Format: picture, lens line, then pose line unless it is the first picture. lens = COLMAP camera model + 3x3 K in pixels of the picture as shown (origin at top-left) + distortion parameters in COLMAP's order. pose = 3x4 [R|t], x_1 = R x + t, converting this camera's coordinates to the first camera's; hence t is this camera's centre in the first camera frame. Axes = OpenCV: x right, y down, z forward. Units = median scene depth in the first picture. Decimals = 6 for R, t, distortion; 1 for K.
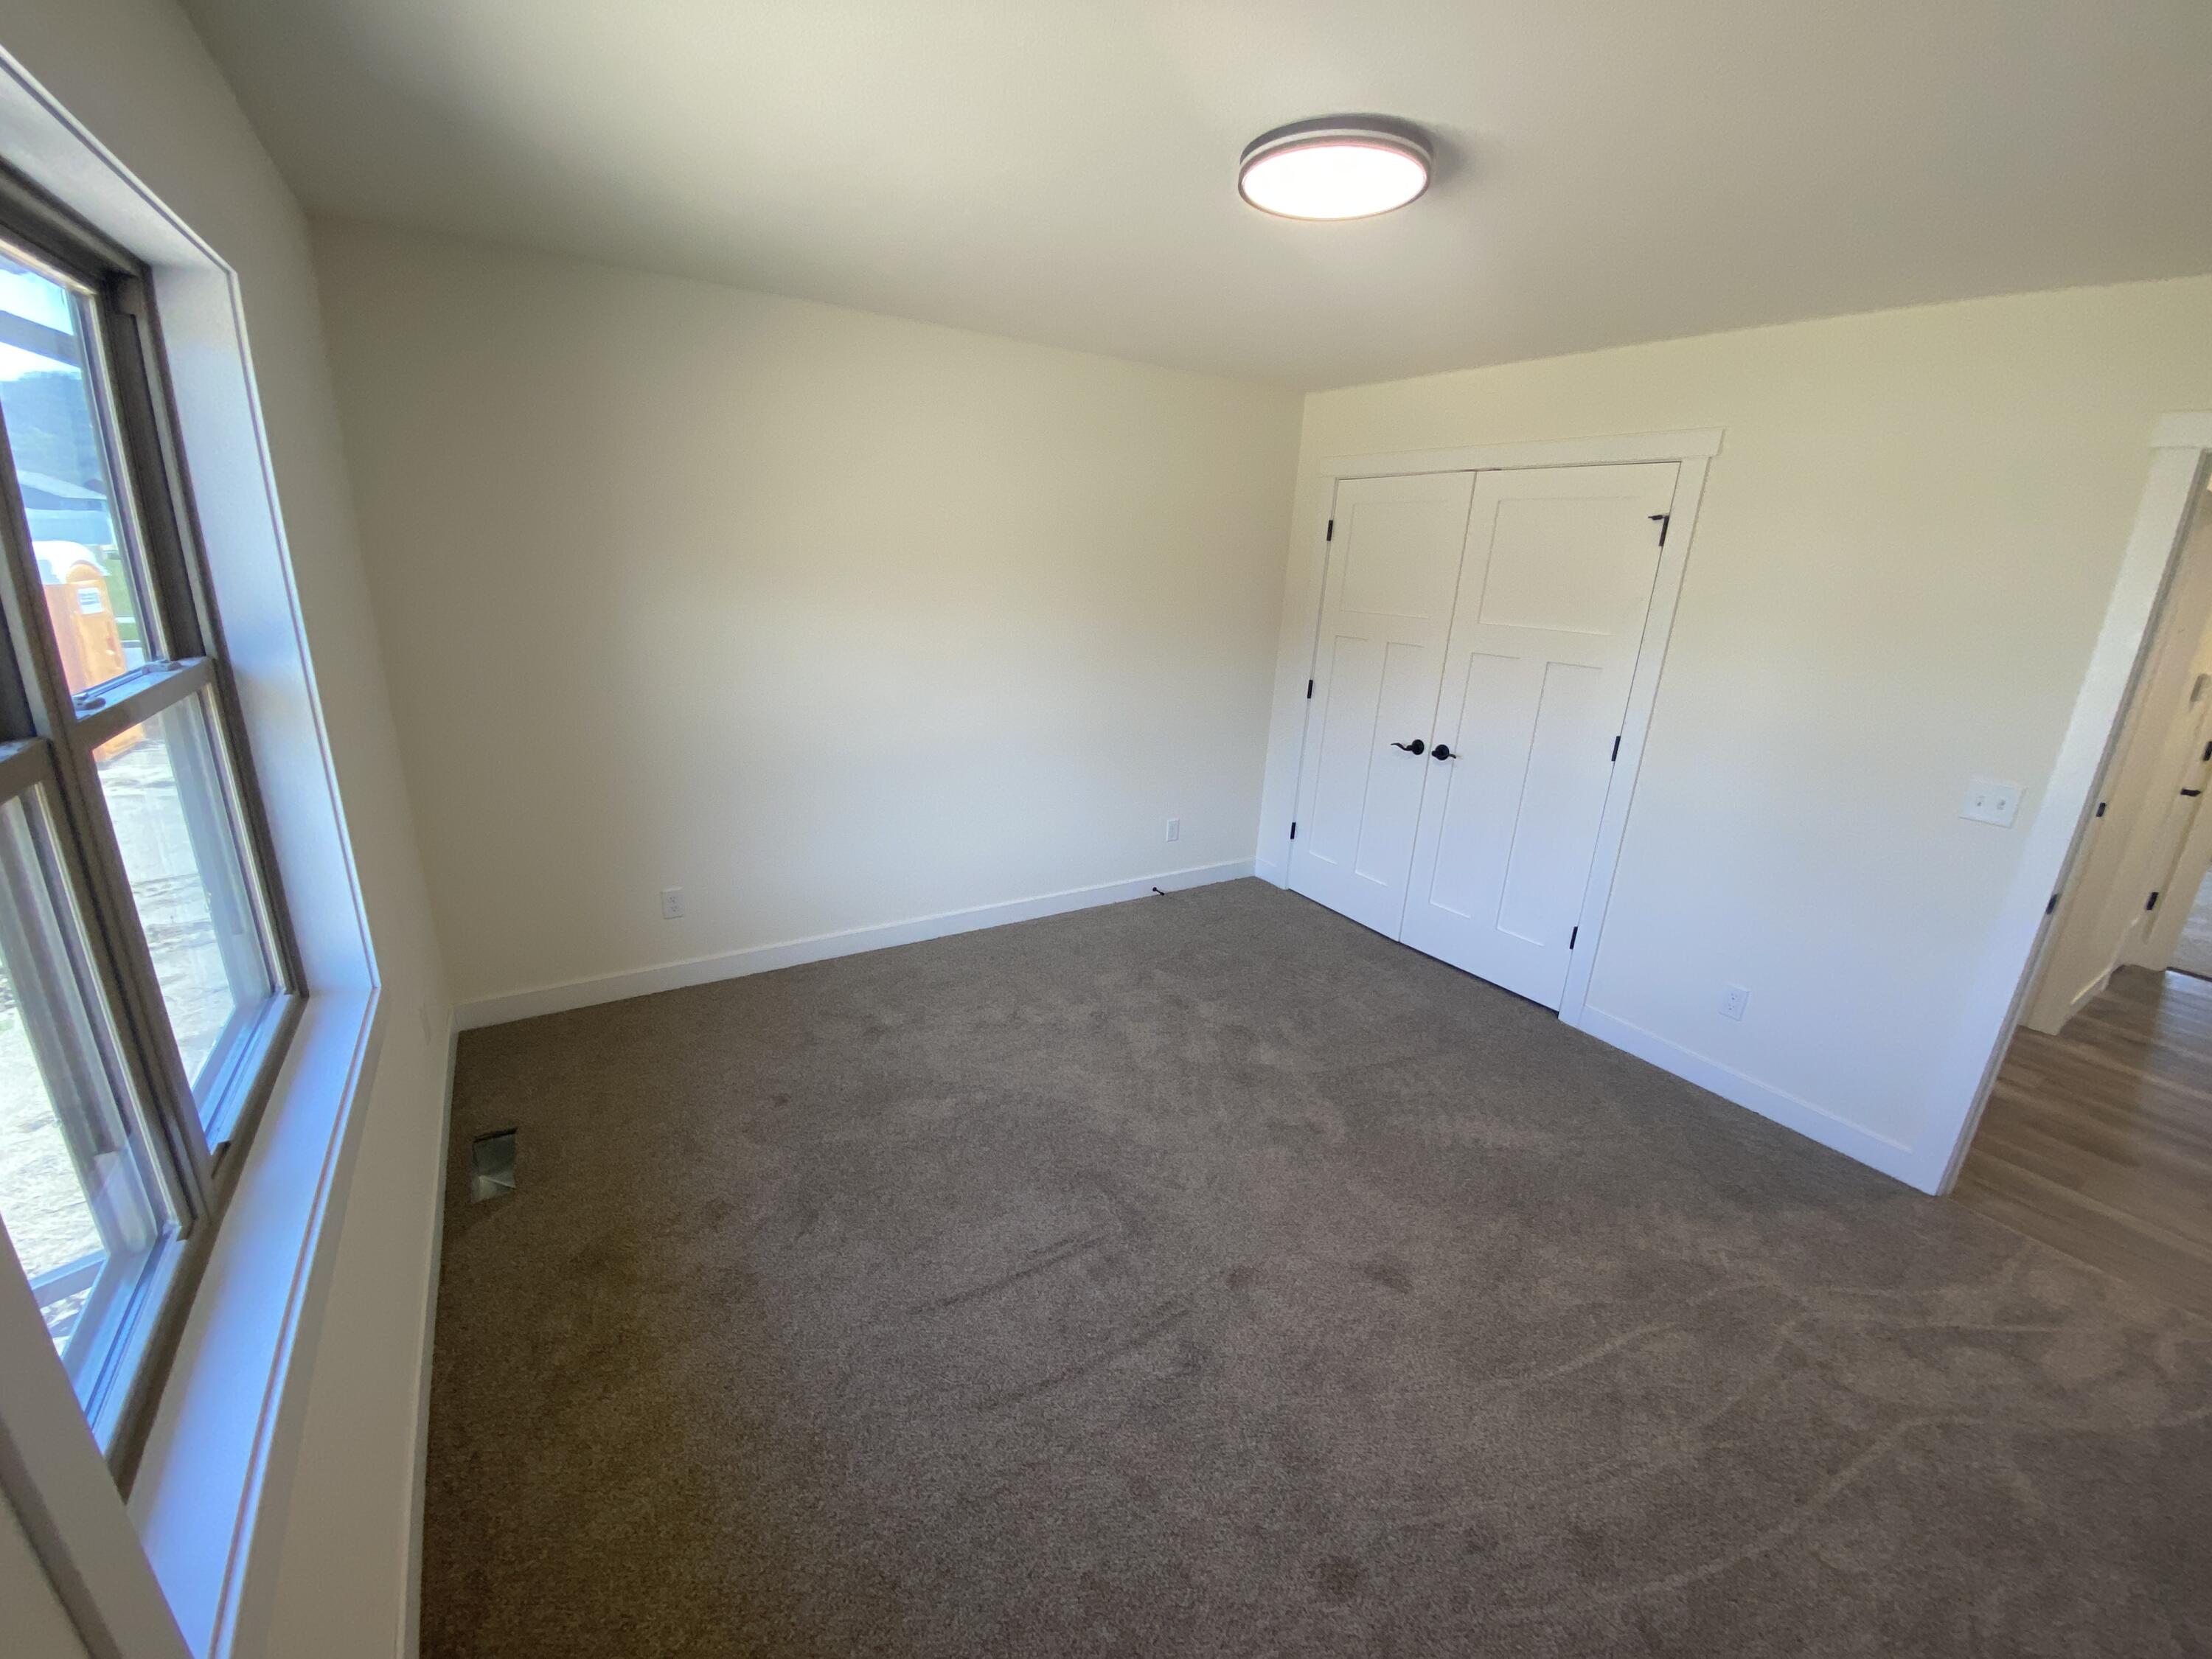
lens RADIAL K [[892.9, 0, 1102.5], [0, 892.9, 831.2], [0, 0, 1]] dist [0.020817, -0.023076]
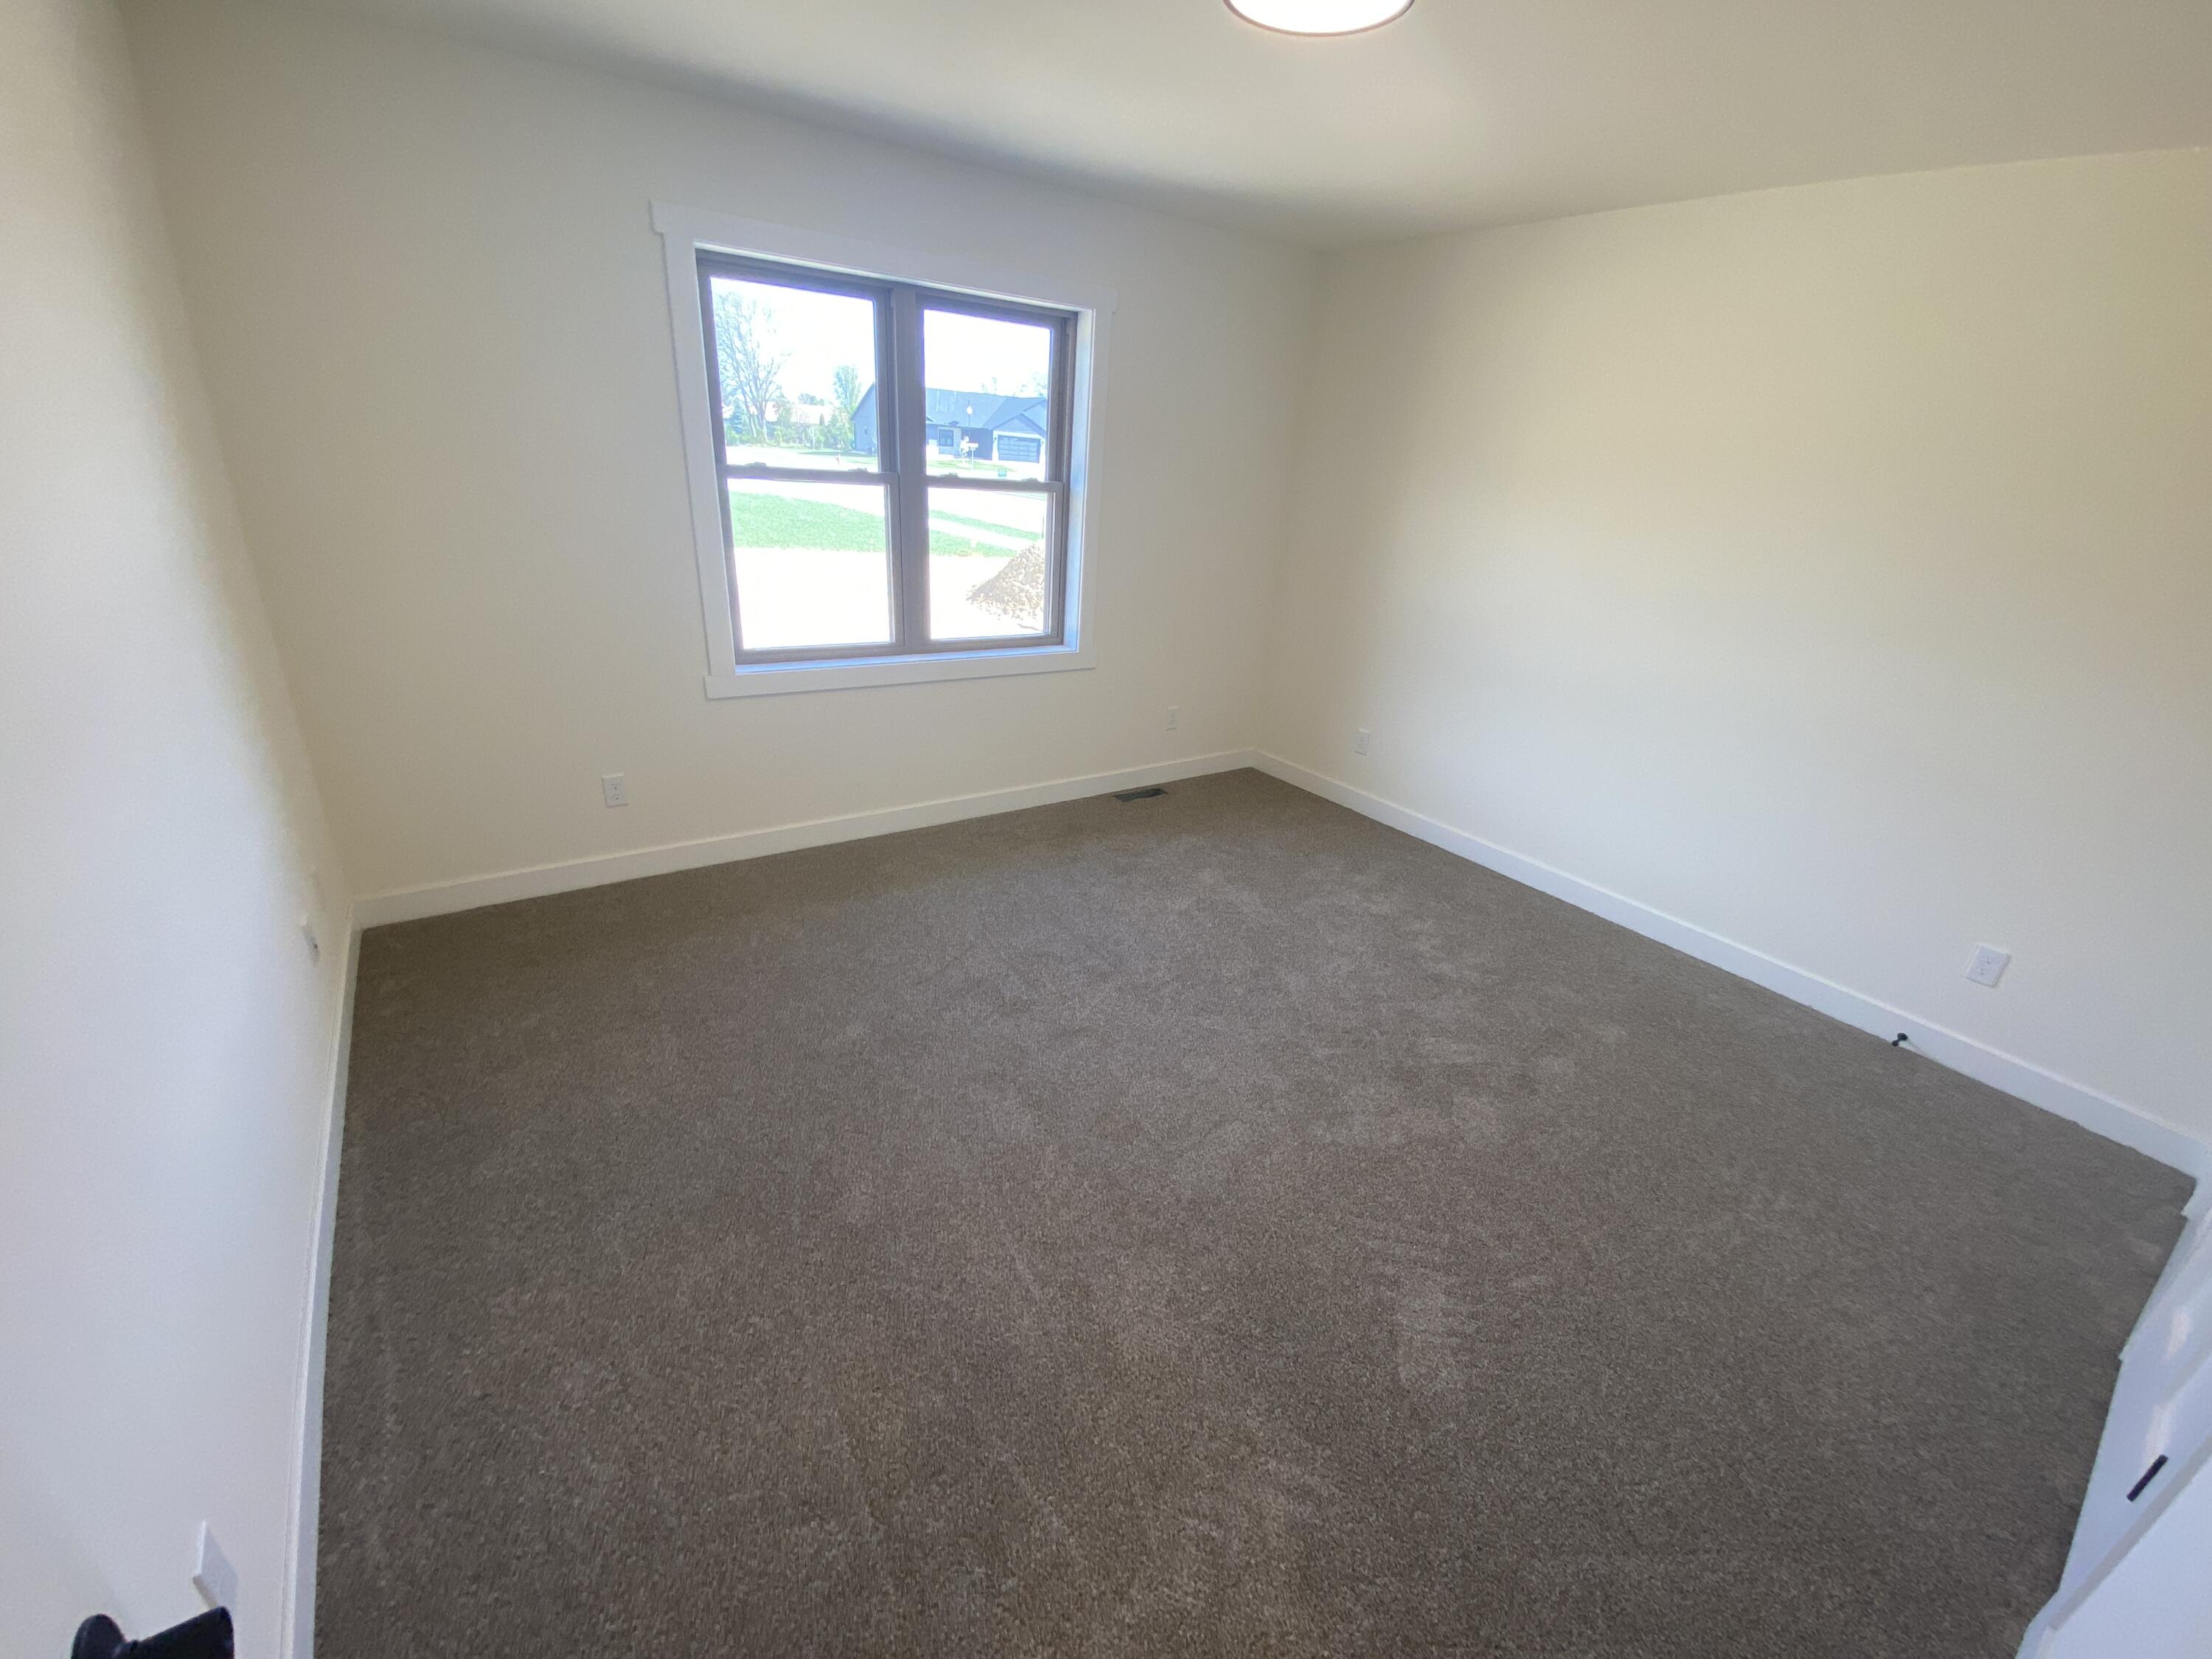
lens RADIAL K [[892.9, 0, 1102.5], [0, 892.9, 831.2], [0, 0, 1]] dist [0.020817, -0.023076]
pose [[0.044359, 0.351132, -0.935275, 0.777390], [-0.356953, 0.879967, 0.313437, -0.077682], [0.933068, 0.319946, 0.164372, 0.481855]]
